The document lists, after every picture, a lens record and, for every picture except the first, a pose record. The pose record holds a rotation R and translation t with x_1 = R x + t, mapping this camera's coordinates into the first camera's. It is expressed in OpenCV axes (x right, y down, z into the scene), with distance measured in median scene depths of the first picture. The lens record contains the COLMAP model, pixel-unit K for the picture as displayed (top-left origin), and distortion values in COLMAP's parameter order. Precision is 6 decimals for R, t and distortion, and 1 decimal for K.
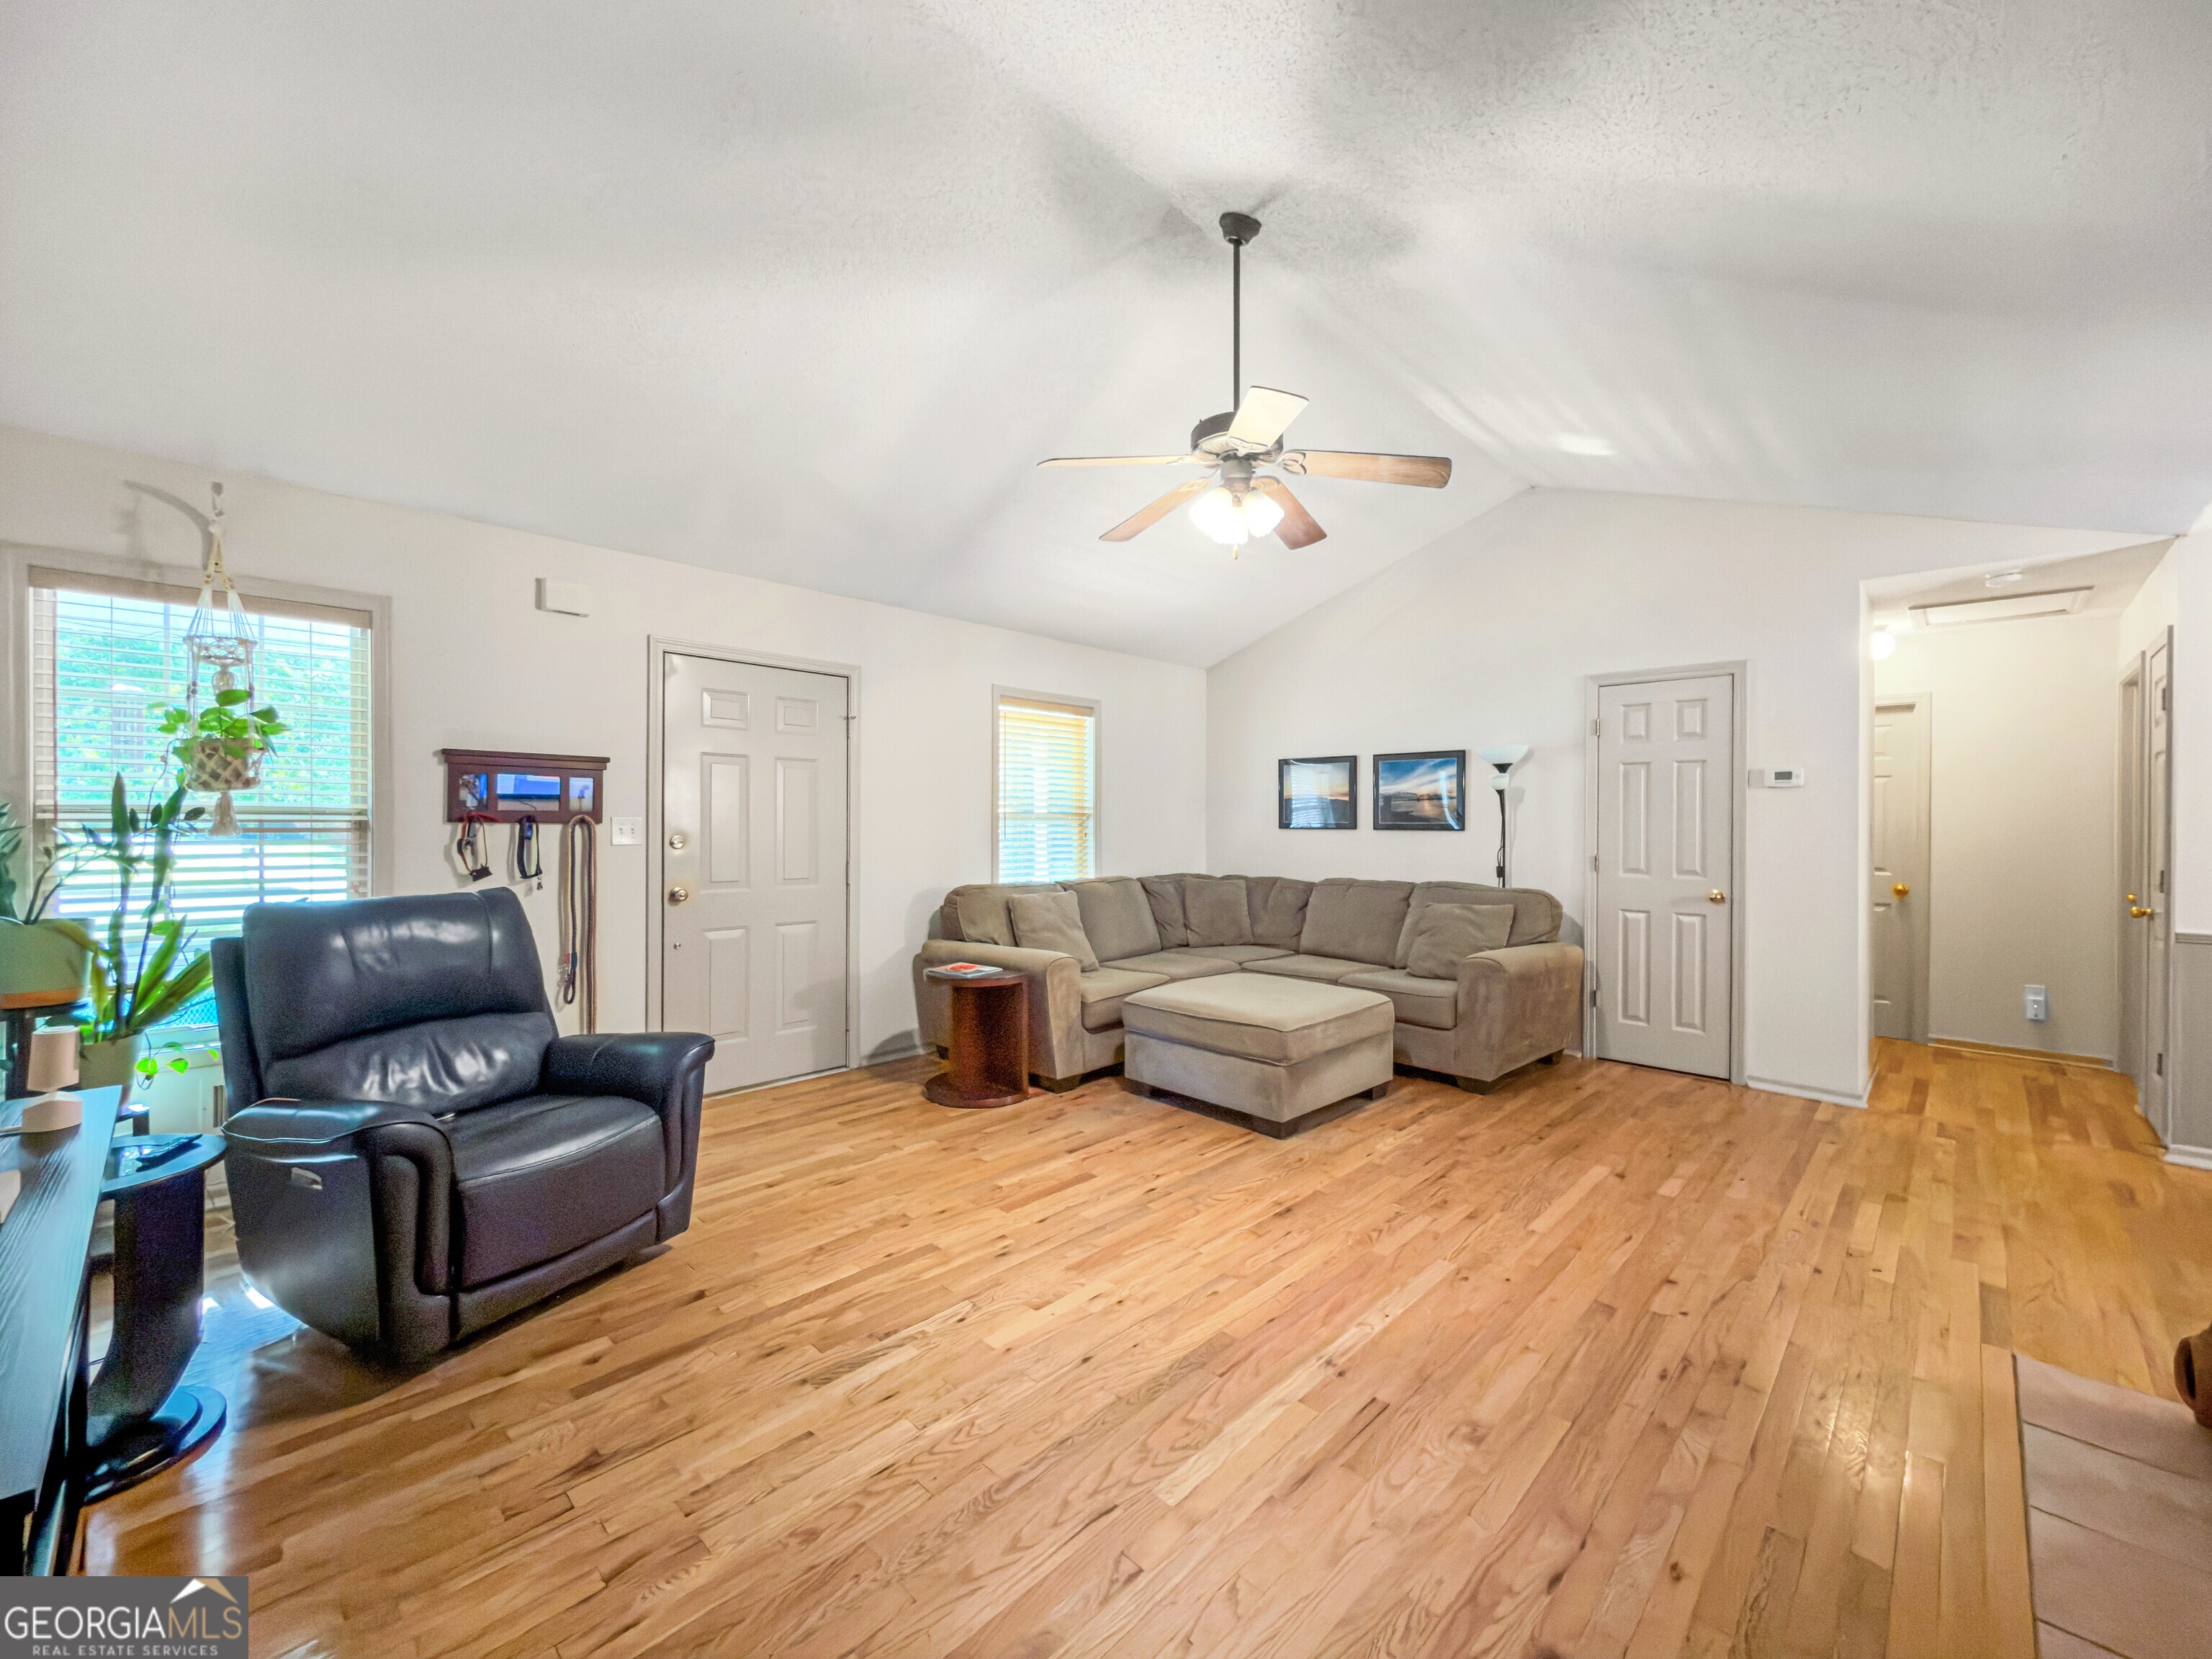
lens RADIAL K [[896.3, 0, 1105.0], [0, 896.3, 821.5], [0, 0, 1]] dist [-0.000886, 0.000036]
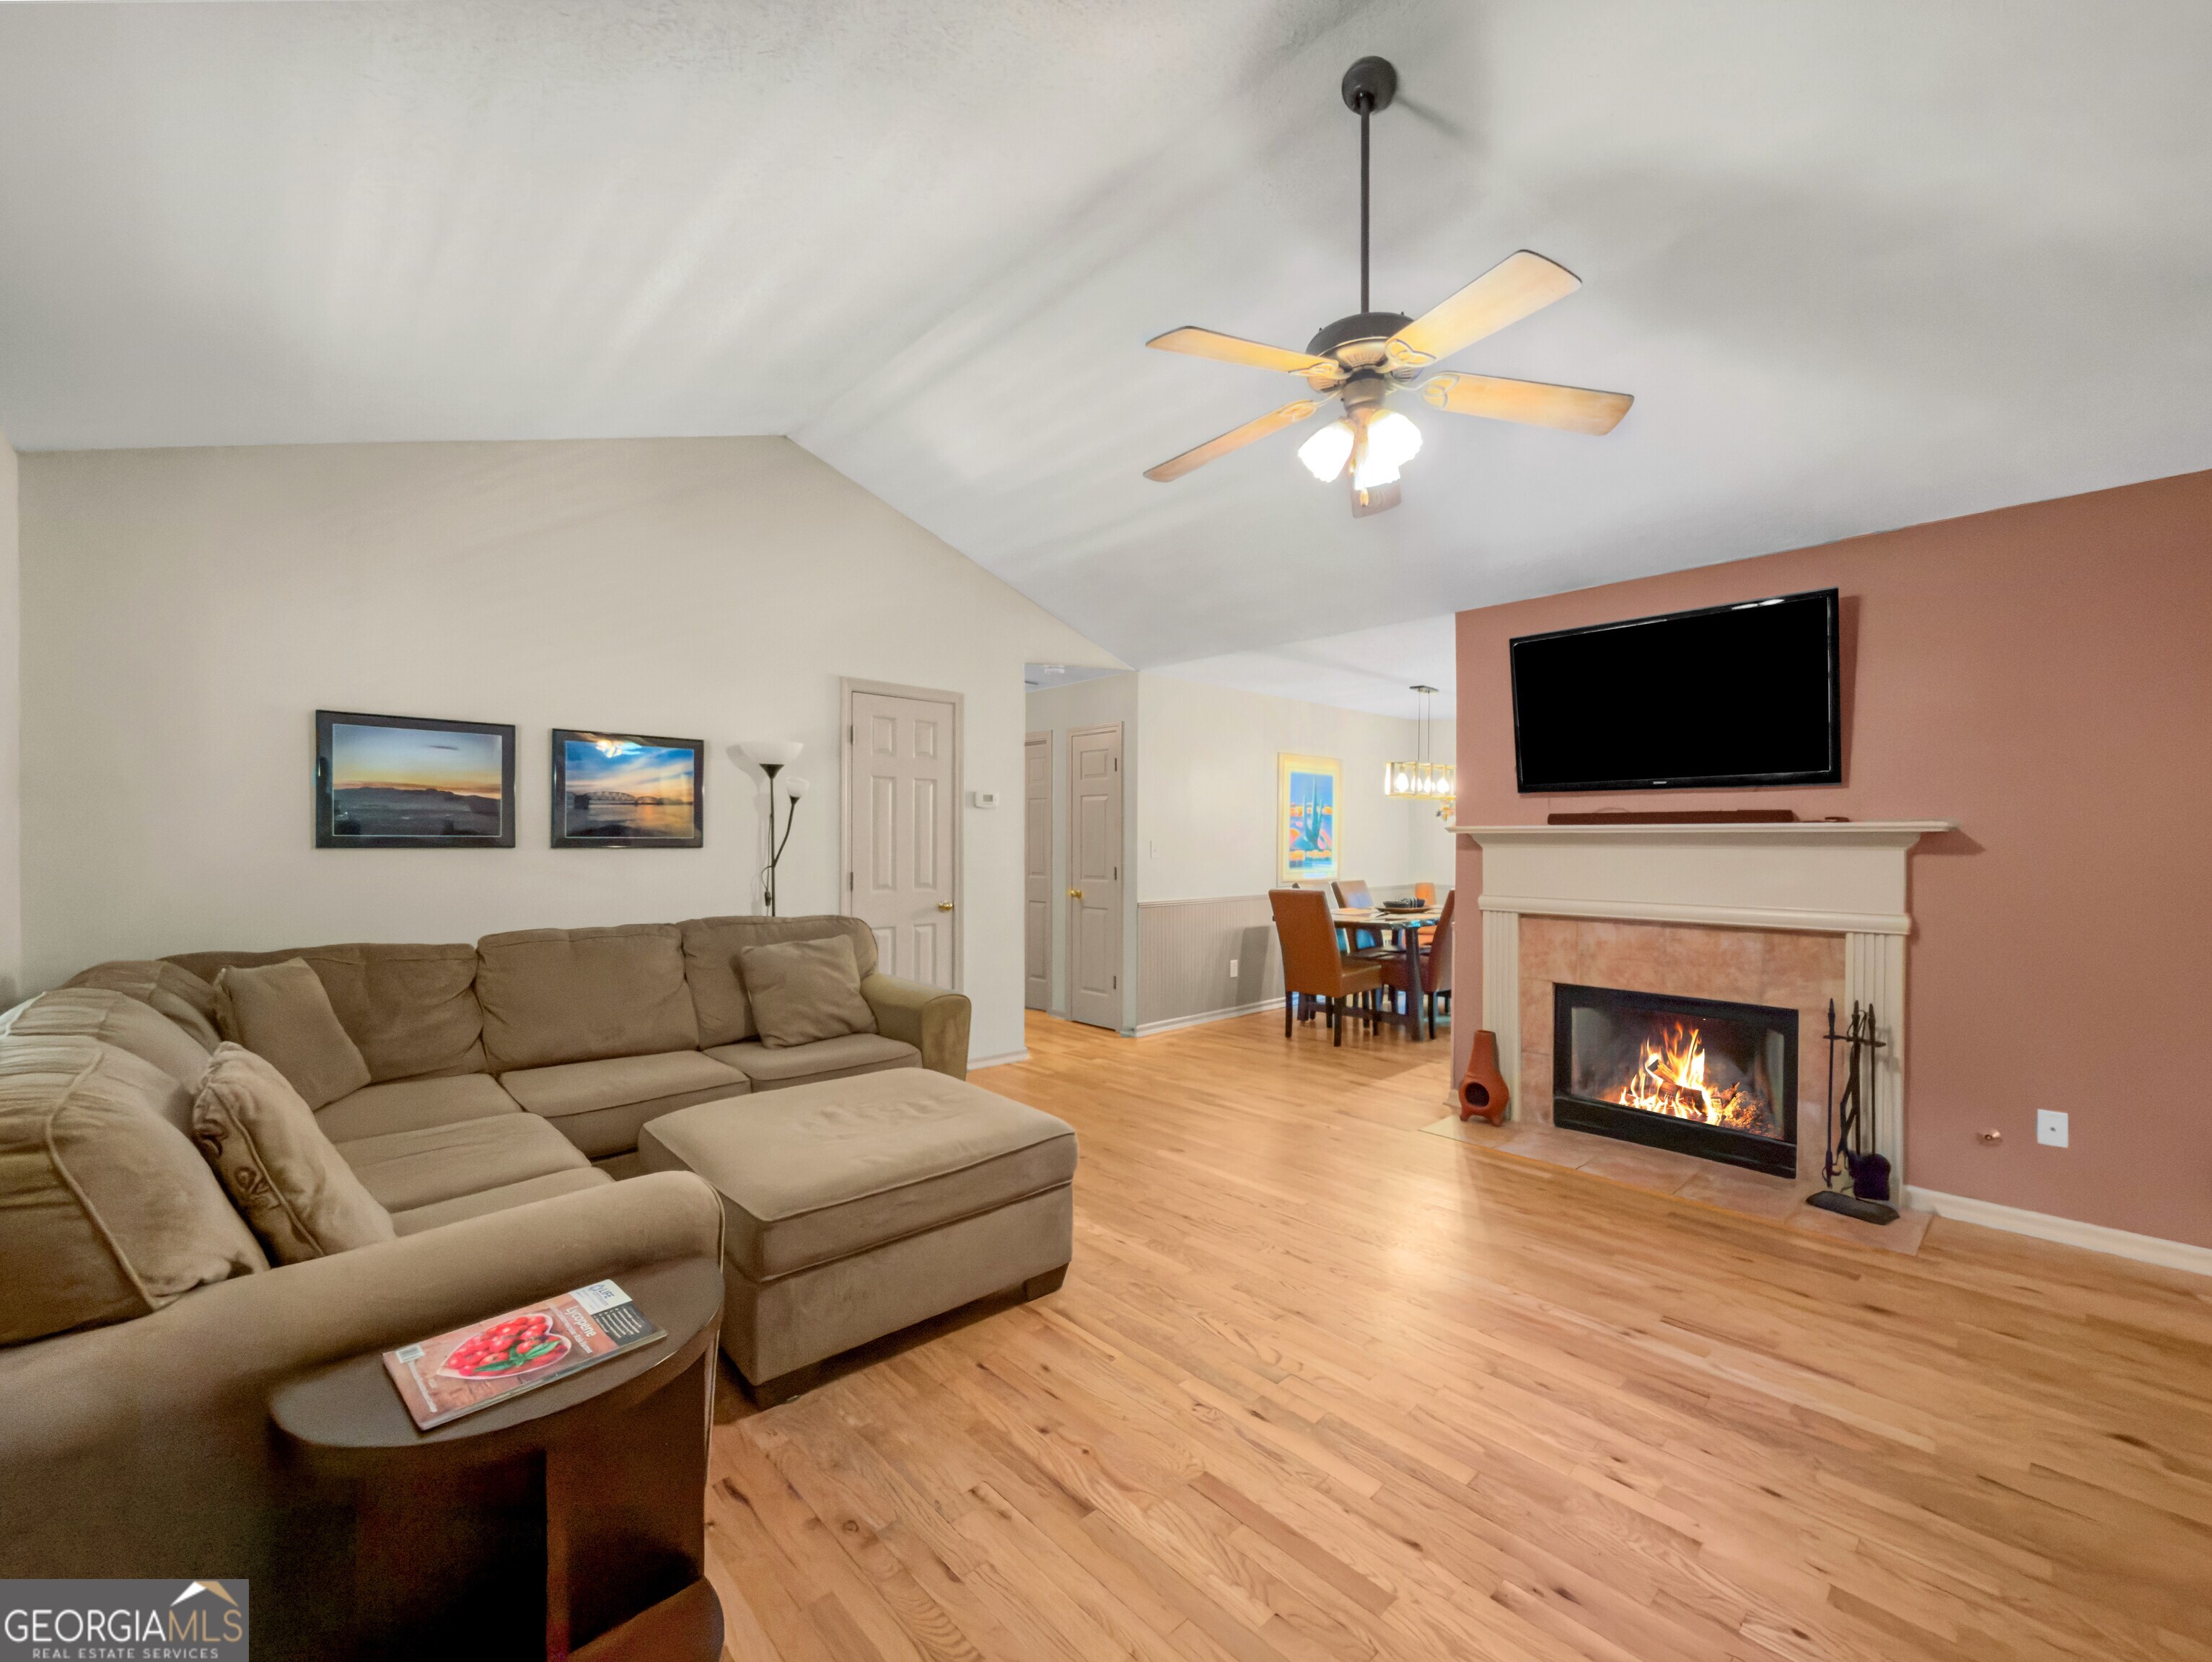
lens RADIAL K [[910.3, 0, 1122.5], [0, 910.3, 837.9], [0, 0, 1]] dist [-0.000188, -0.000187]
pose [[0.030139, 0.001614, 0.999544, -0.502456], [-0.001713, 0.999997, -0.001563, 0.003137], [-0.999544, -0.001665, 0.030142, 0.906304]]
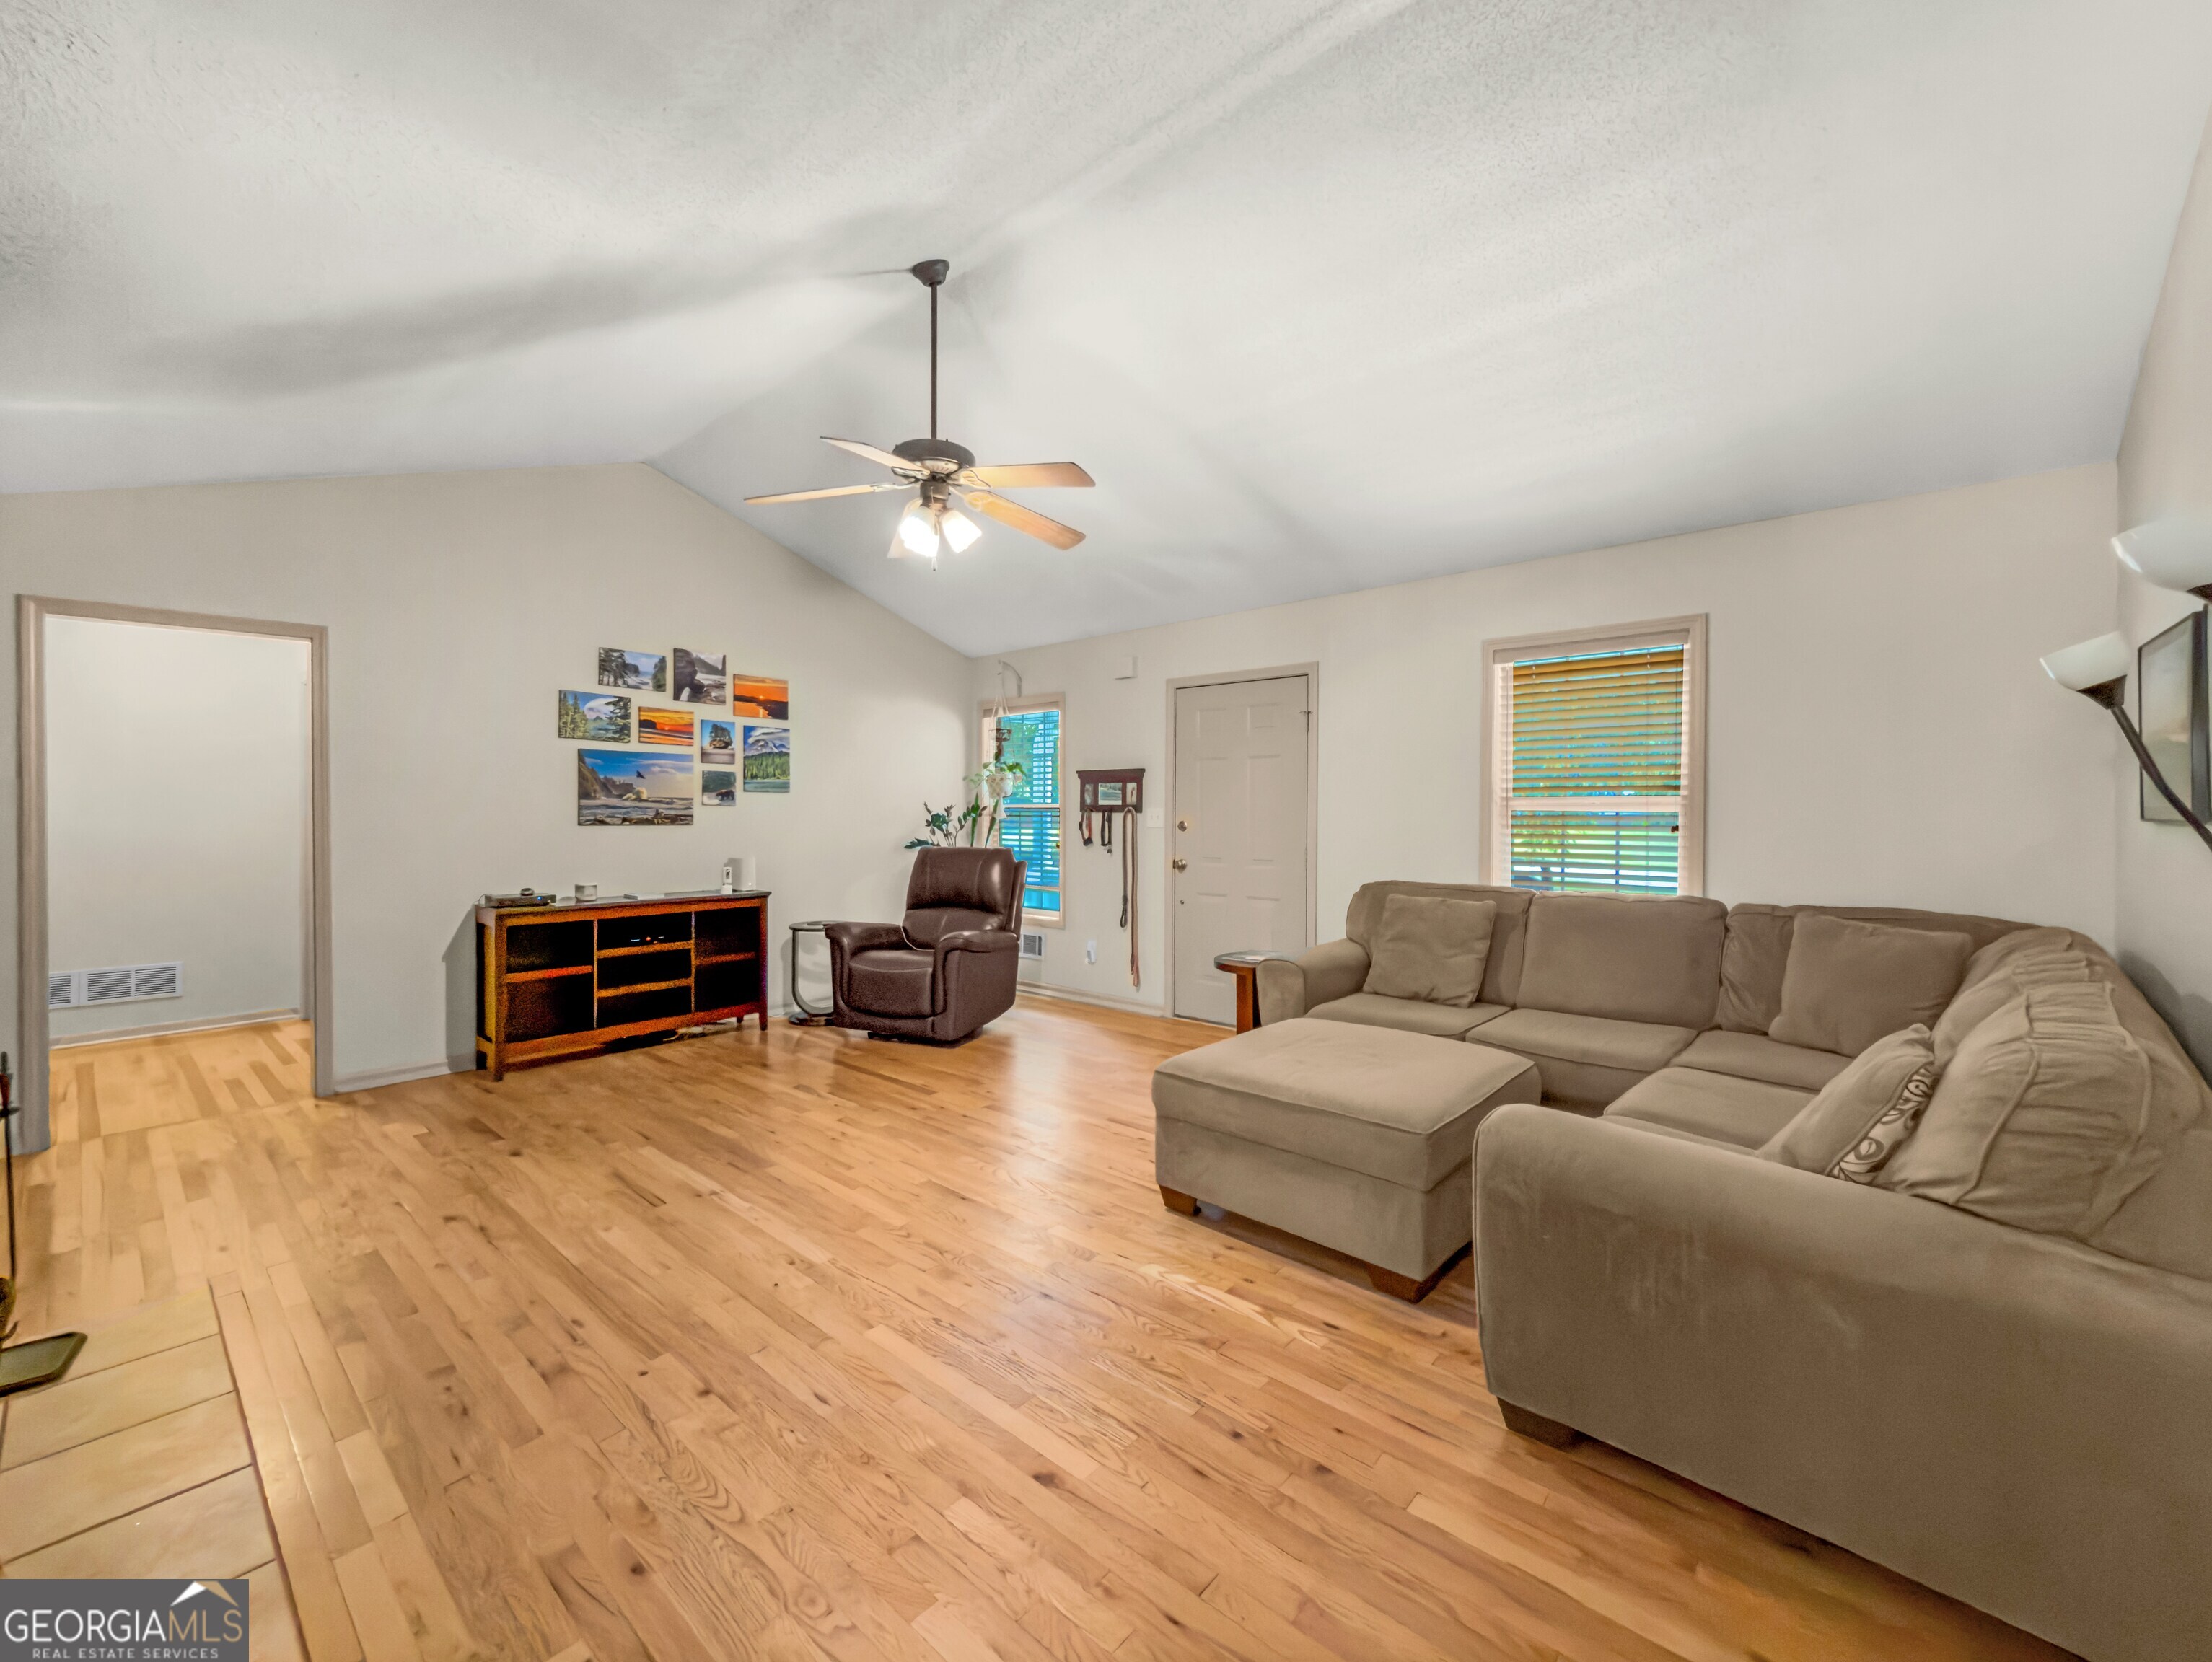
lens RADIAL K [[910.3, 0, 1106.6], [0, 910.3, 815.3], [0, 0, 1]] dist [-0.000188, -0.000187]
pose [[0.045942, -0.000877, -0.998944, 0.971825], [-0.006526, 0.999978, -0.001178, 0.008437], [0.998923, 0.006573, 0.045935, 0.885186]]
